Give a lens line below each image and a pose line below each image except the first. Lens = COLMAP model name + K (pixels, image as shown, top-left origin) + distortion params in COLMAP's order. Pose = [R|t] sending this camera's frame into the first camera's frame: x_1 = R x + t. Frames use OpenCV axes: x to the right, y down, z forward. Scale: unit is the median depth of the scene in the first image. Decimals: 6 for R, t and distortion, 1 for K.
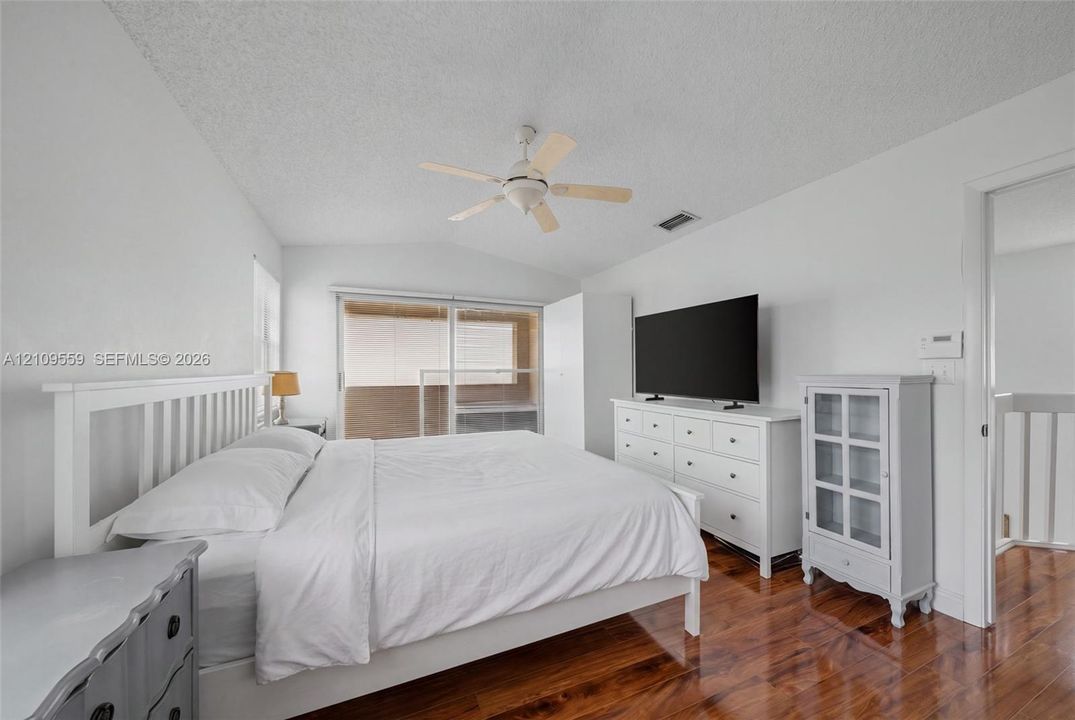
lens RADIAL K [[374.3, 0, 536.7], [0, 374.3, 366.2], [0, 0, 1]] dist [0.000363, -0.000004]
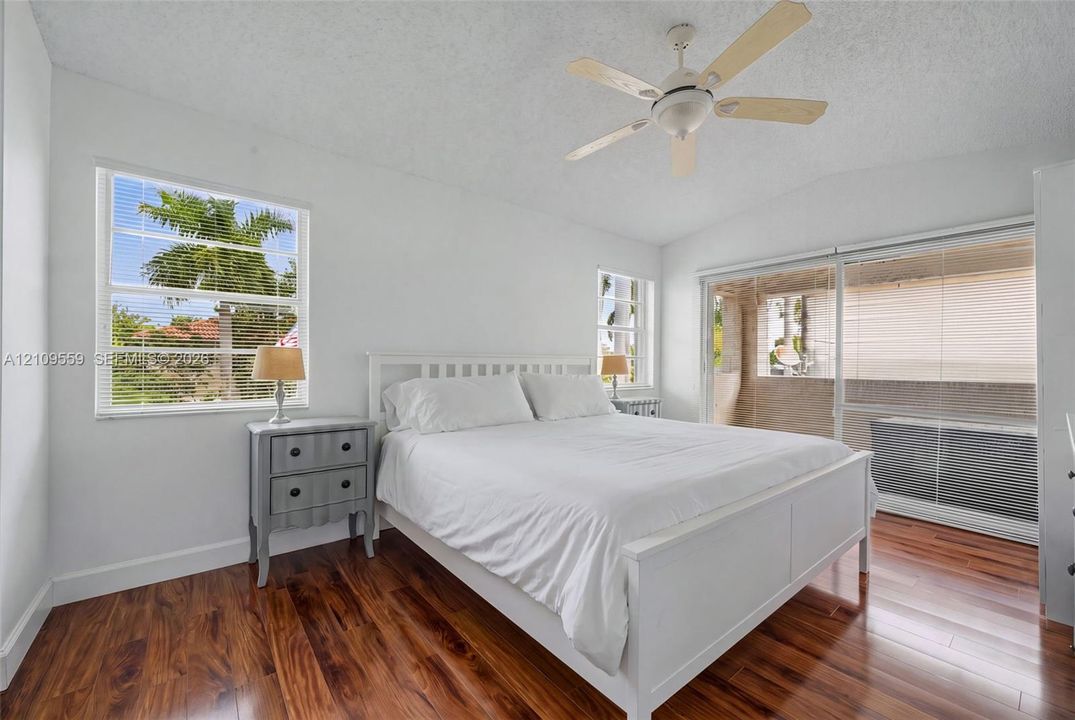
lens RADIAL K [[431.1, 0, 558.9], [0, 431.1, 367.3], [0, 0, 1]] dist [0.000223, -0.000056]
pose [[0.297132, 0.017261, -0.954680, 0.421907], [-0.005332, 0.999851, 0.016418, 0.021114], [0.954822, 0.000213, 0.297180, 0.290980]]
